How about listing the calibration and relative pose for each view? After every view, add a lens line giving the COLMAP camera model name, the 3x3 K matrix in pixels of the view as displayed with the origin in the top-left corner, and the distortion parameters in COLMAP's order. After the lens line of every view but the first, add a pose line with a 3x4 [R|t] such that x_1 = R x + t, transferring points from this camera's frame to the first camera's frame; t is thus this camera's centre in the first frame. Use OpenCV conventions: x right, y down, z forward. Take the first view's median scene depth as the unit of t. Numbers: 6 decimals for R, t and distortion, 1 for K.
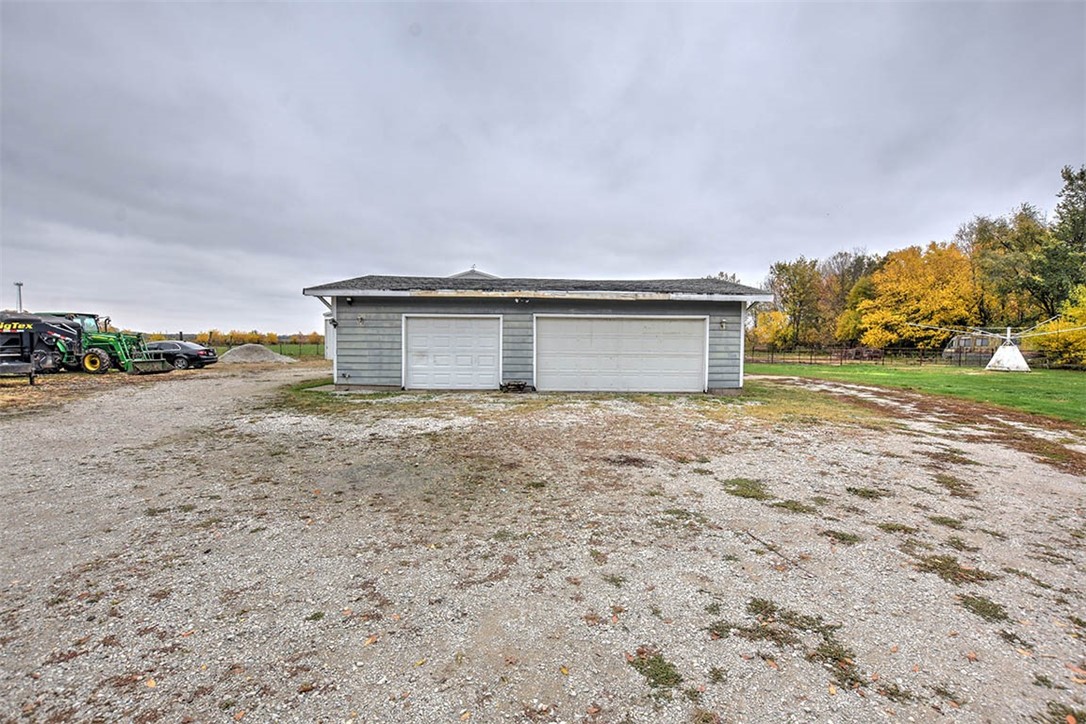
lens RADIAL K [[481.2, 0, 547.3], [0, 481.2, 368.4], [0, 0, 1]] dist [-0.027607, 0.002928]
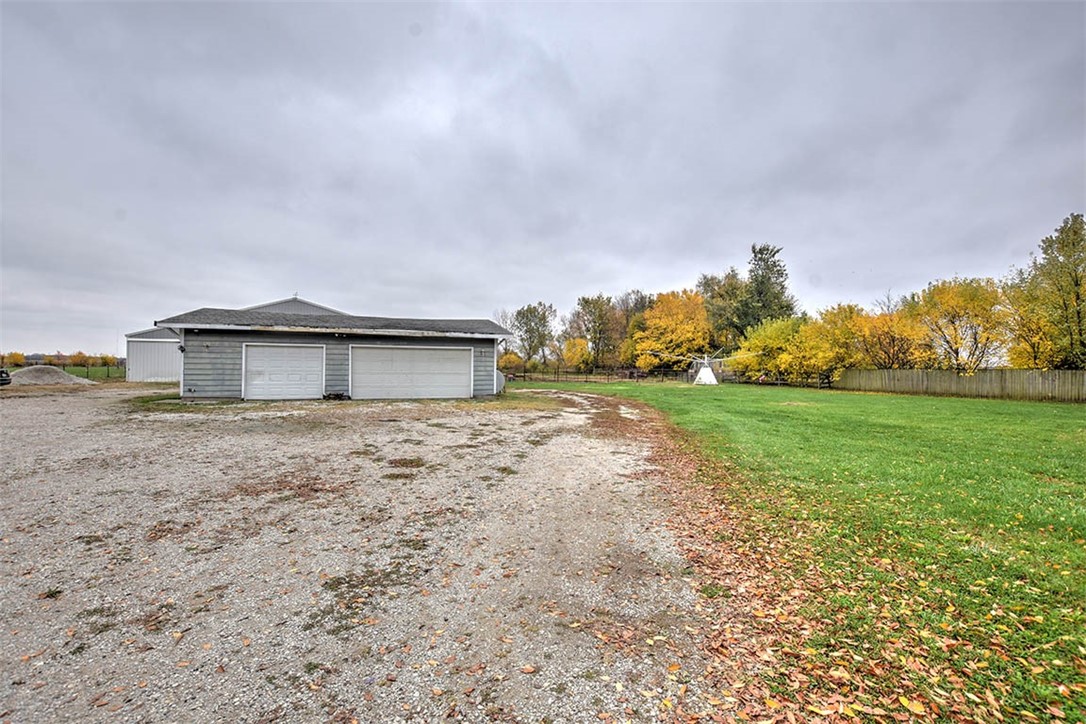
lens RADIAL K [[481.2, 0, 549.2], [0, 481.2, 362.4], [0, 0, 1]] dist [-0.027607, 0.002928]
pose [[0.939903, 0.003838, 0.341420, 0.024012], [0.016590, 0.998243, -0.056892, 0.016436], [-0.341038, 0.059137, 0.938188, -0.289169]]
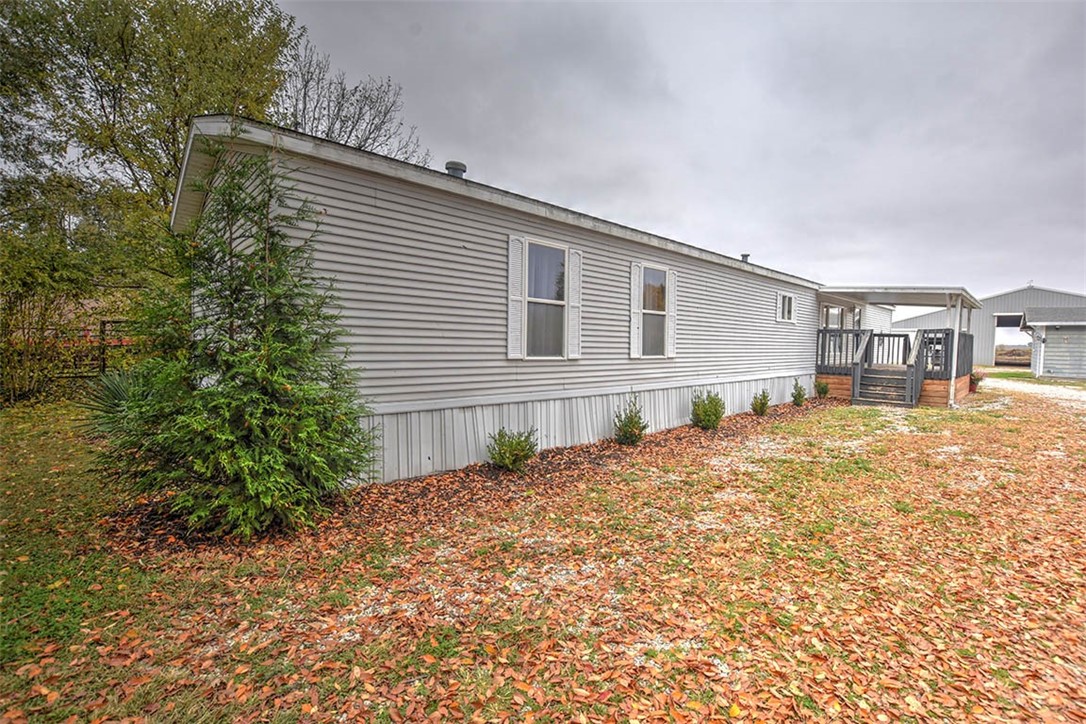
lens RADIAL K [[481.2, 0, 543.5], [0, 481.2, 365.4], [0, 0, 1]] dist [-0.027607, 0.002928]
pose [[0.726917, 0.025774, -0.686241, -0.336170], [-0.038339, 0.999260, -0.003081, 0.038025], [0.685654, 0.028550, 0.727368, -0.819555]]
